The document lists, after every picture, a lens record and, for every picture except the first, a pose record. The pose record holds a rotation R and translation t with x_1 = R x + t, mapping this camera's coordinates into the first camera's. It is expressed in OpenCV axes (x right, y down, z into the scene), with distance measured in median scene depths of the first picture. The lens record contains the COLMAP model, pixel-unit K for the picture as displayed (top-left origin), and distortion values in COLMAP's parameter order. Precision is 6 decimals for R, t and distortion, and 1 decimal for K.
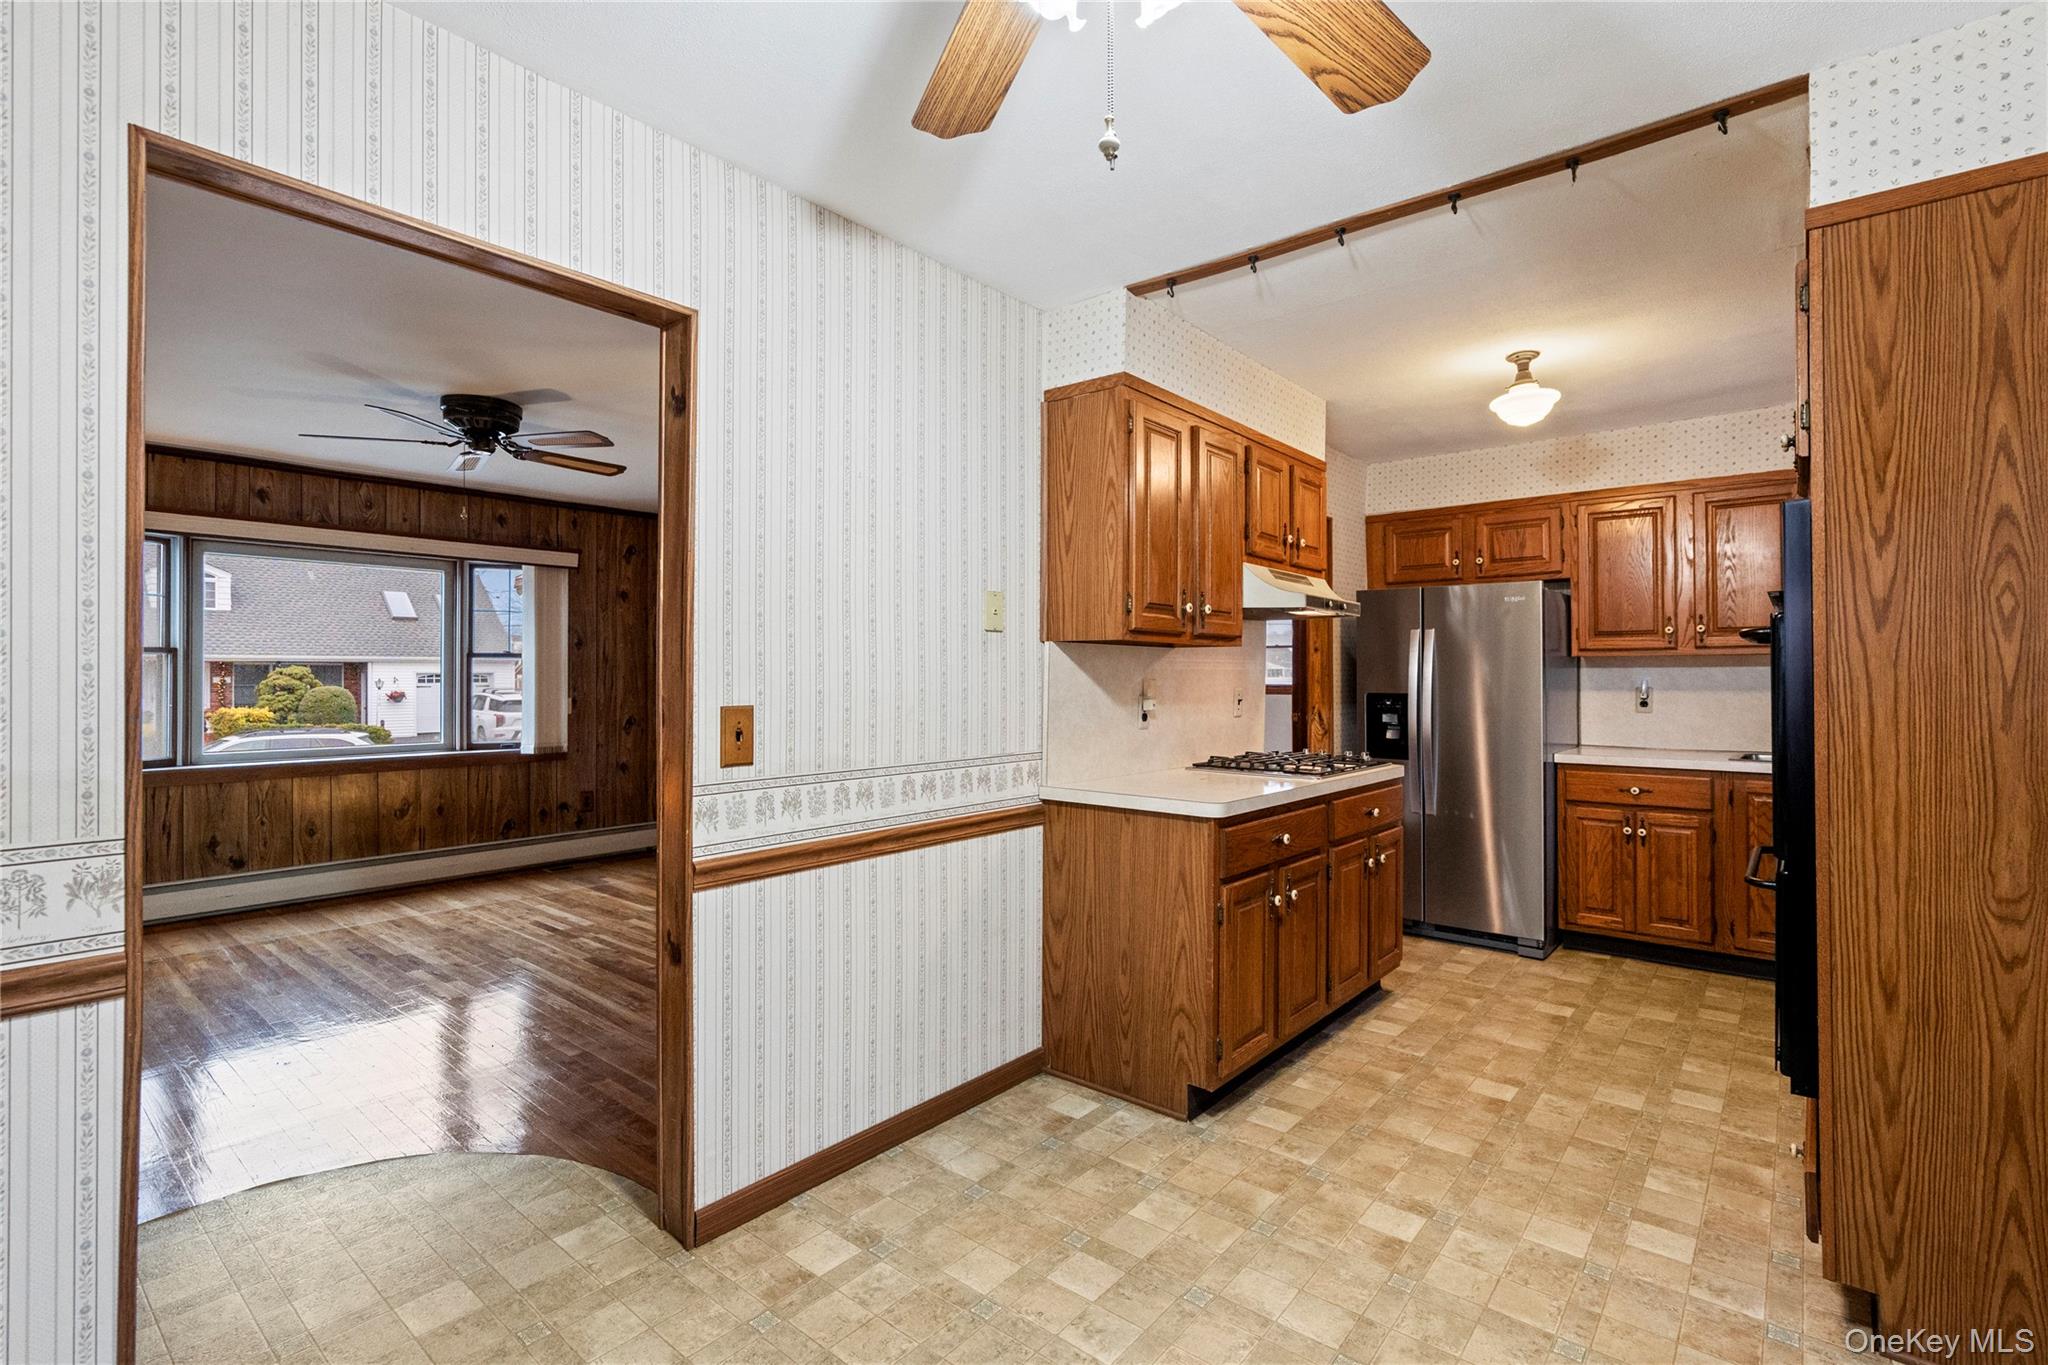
lens RADIAL K [[948.4, 0, 1023.0], [0, 948.4, 666.7], [0, 0, 1]] dist [0.000650, 0.000345]
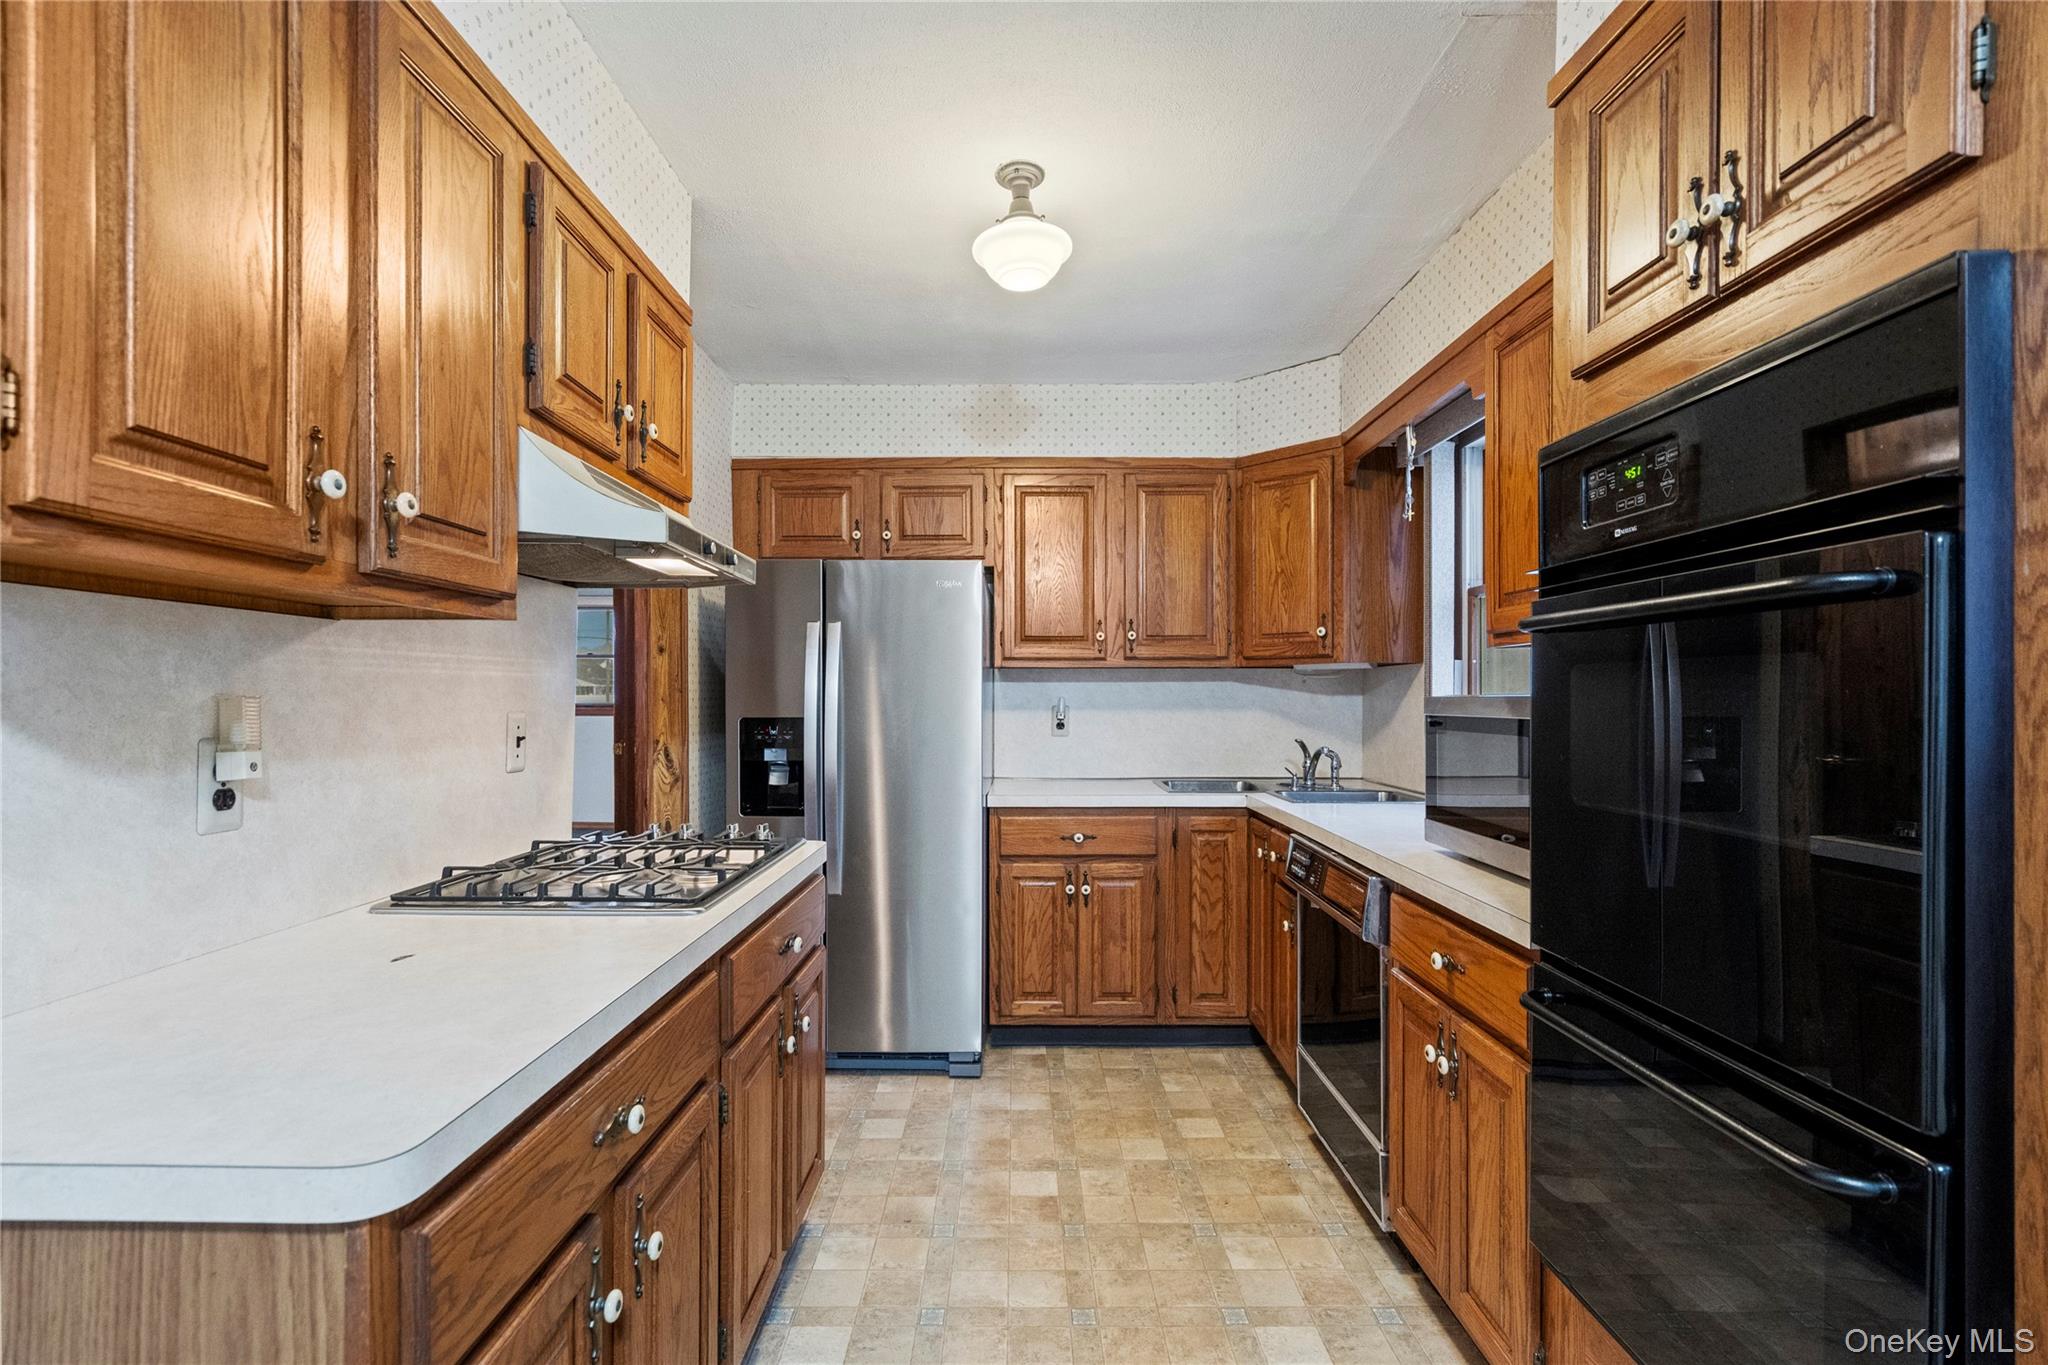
lens RADIAL K [[925.1, 0, 1015.8], [0, 925.1, 705.2], [0, 0, 1]] dist [-0.003689, 0.000165]
pose [[0.768106, -0.006080, 0.640294, 0.129992], [-0.008422, 0.999772, 0.019597, 0.006852], [-0.640268, -0.020445, 0.767880, 0.508367]]
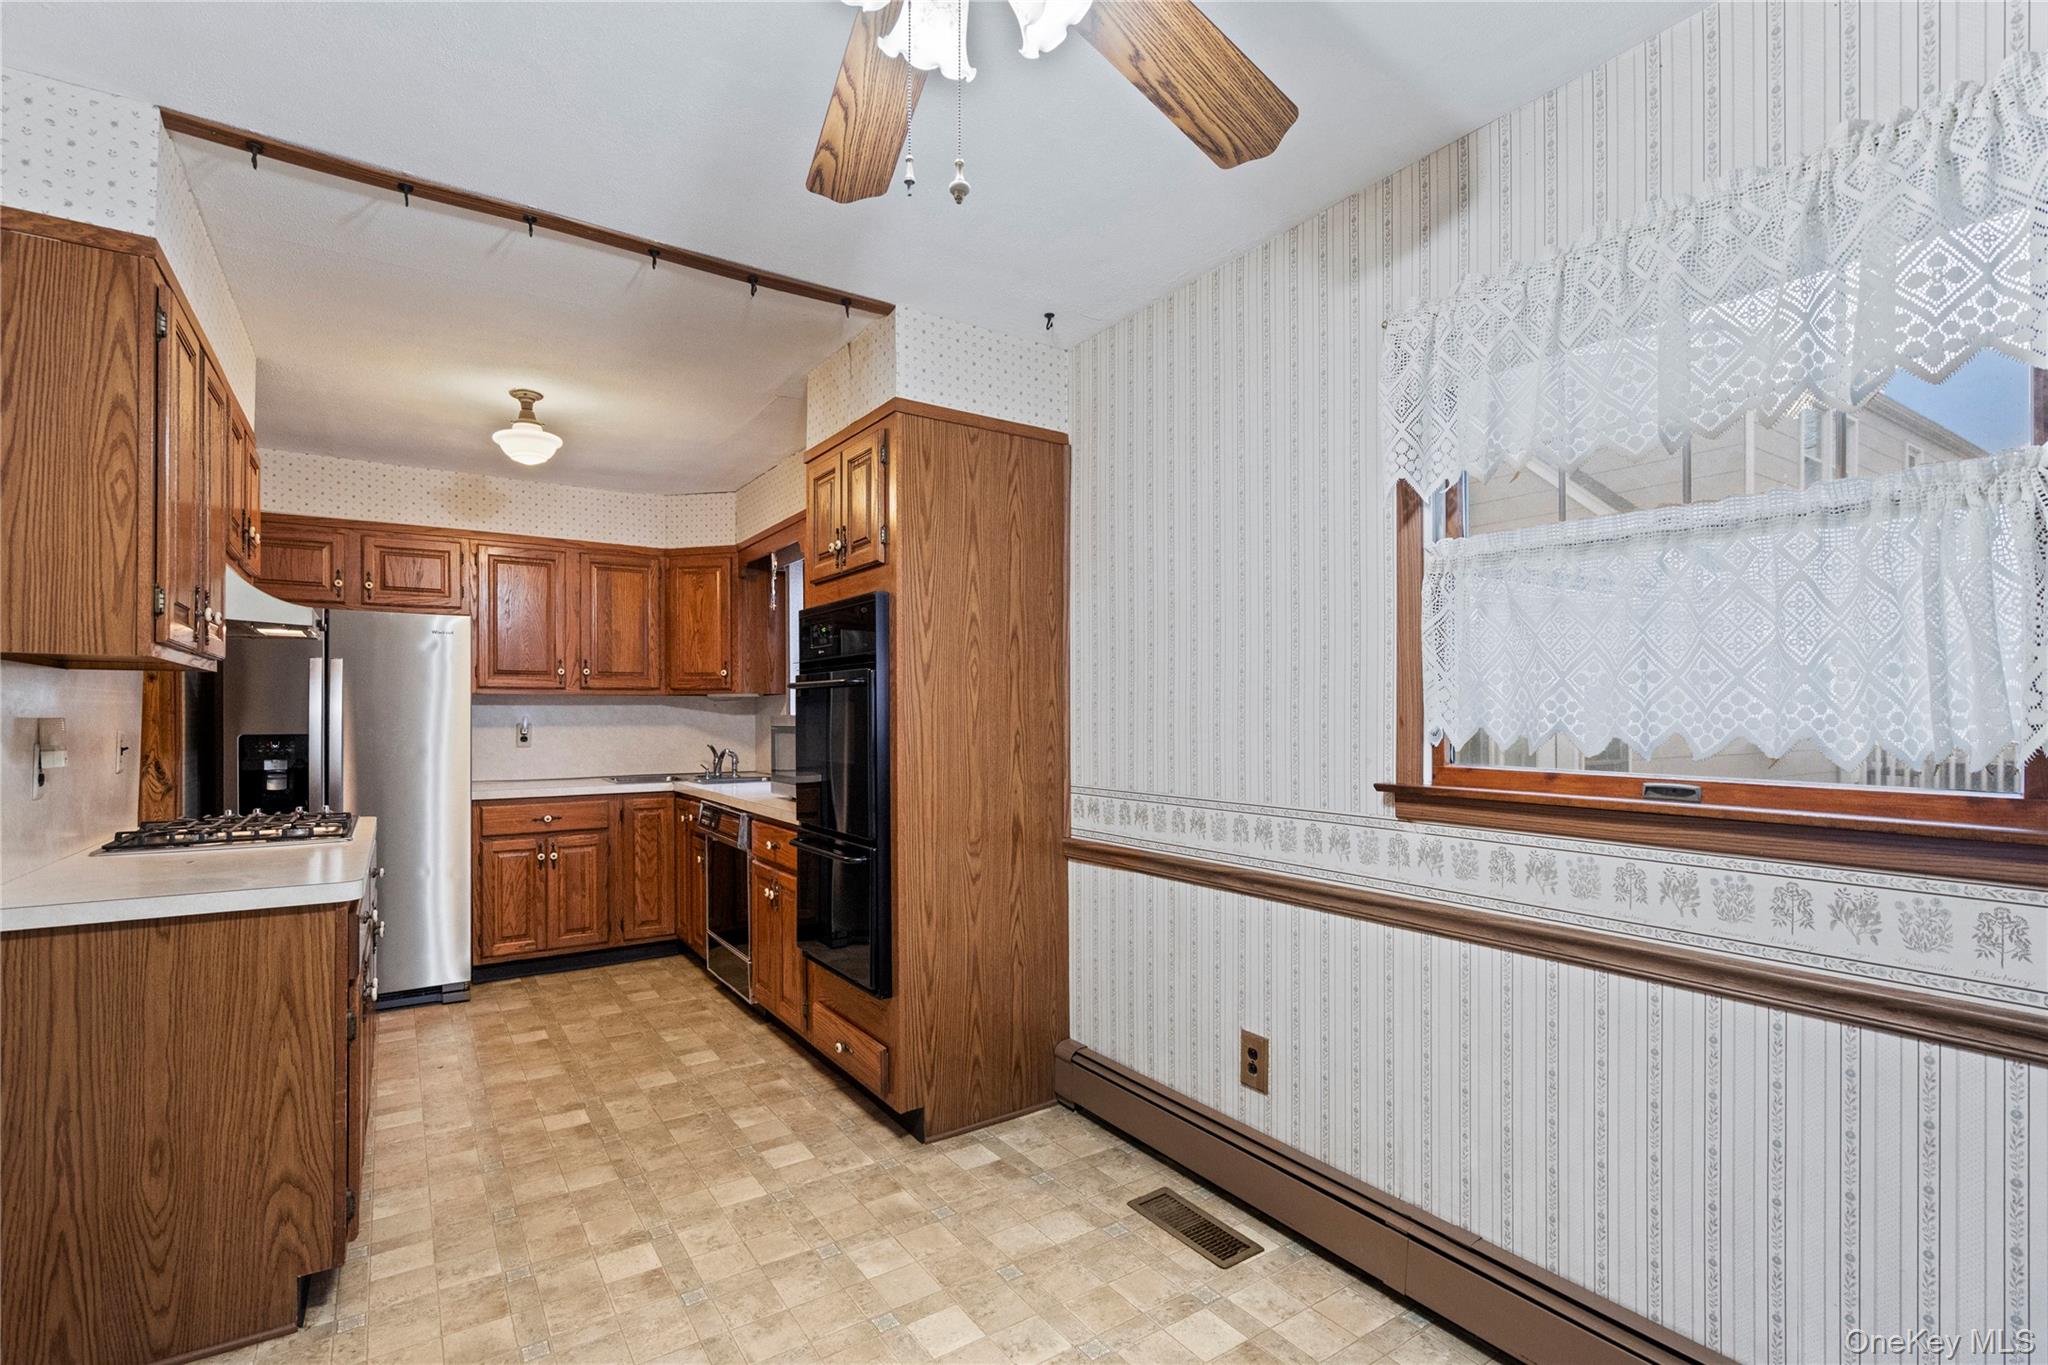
lens RADIAL K [[943.8, 0, 1017.3], [0, 943.8, 711.2], [0, 0, 1]] dist [-0.001372, 0.001279]
pose [[0.281178, 0.001817, 0.959654, -0.273351], [-0.008762, 0.999961, 0.000674, 0.002418], [-0.959616, -0.008598, 0.281183, 0.207787]]
